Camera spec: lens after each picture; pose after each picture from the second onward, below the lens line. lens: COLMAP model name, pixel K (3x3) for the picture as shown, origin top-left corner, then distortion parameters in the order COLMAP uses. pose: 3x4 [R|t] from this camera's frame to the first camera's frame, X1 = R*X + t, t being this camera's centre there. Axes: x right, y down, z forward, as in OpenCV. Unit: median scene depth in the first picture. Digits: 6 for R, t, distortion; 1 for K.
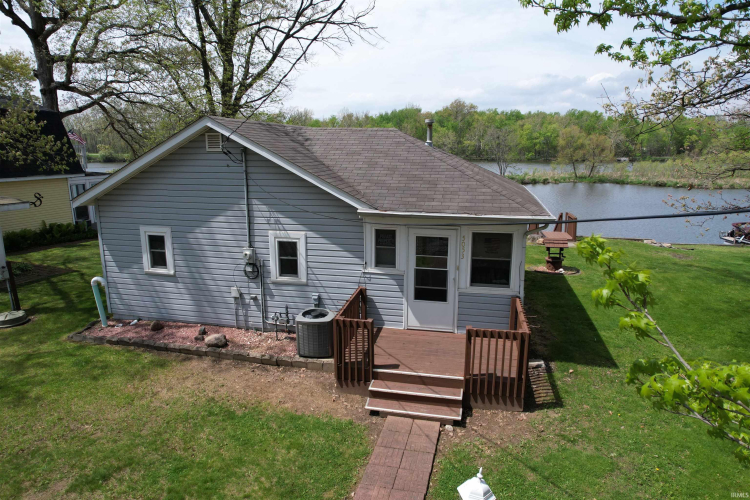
lens RADIAL K [[479.0, 0, 375.0], [0, 479.0, 250.0], [0, 0, 1]] dist [-0.073872, 0.068097]
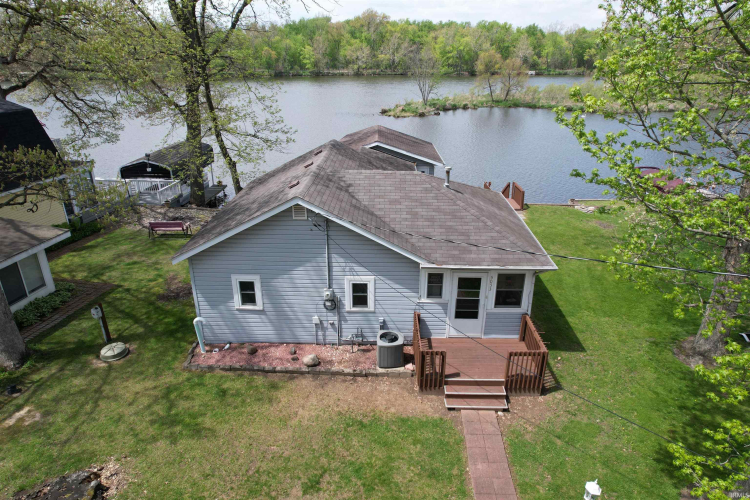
lens RADIAL K [[479.0, 0, 375.0], [0, 479.0, 250.0], [0, 0, 1]] dist [-0.073872, 0.068097]
pose [[0.982390, -0.072217, 0.172324, -0.368117], [0.039664, 0.981870, 0.185359, -0.356490], [-0.182586, -0.175260, 0.967443, -0.276406]]
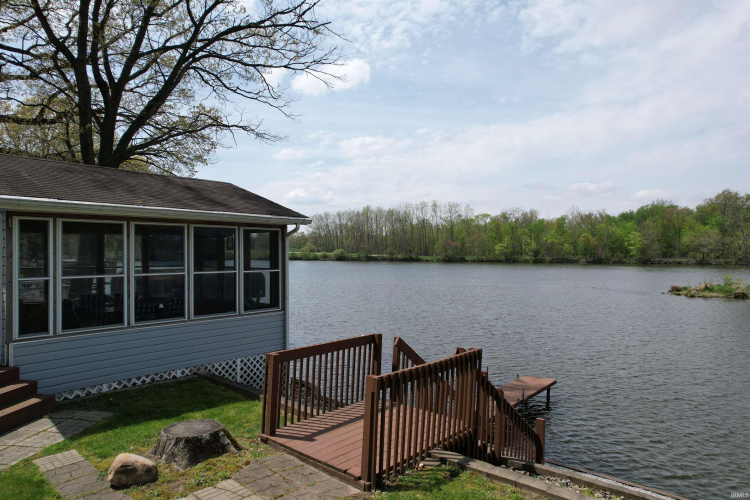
lens RADIAL K [[479.0, 0, 375.0], [0, 479.0, 250.0], [0, 0, 1]] dist [-0.073872, 0.068097]
pose [[0.871394, 0.002041, -0.490579, 1.190372], [-0.108235, 0.976150, -0.188191, -0.182380], [0.478495, 0.217086, 0.850833, 1.778696]]
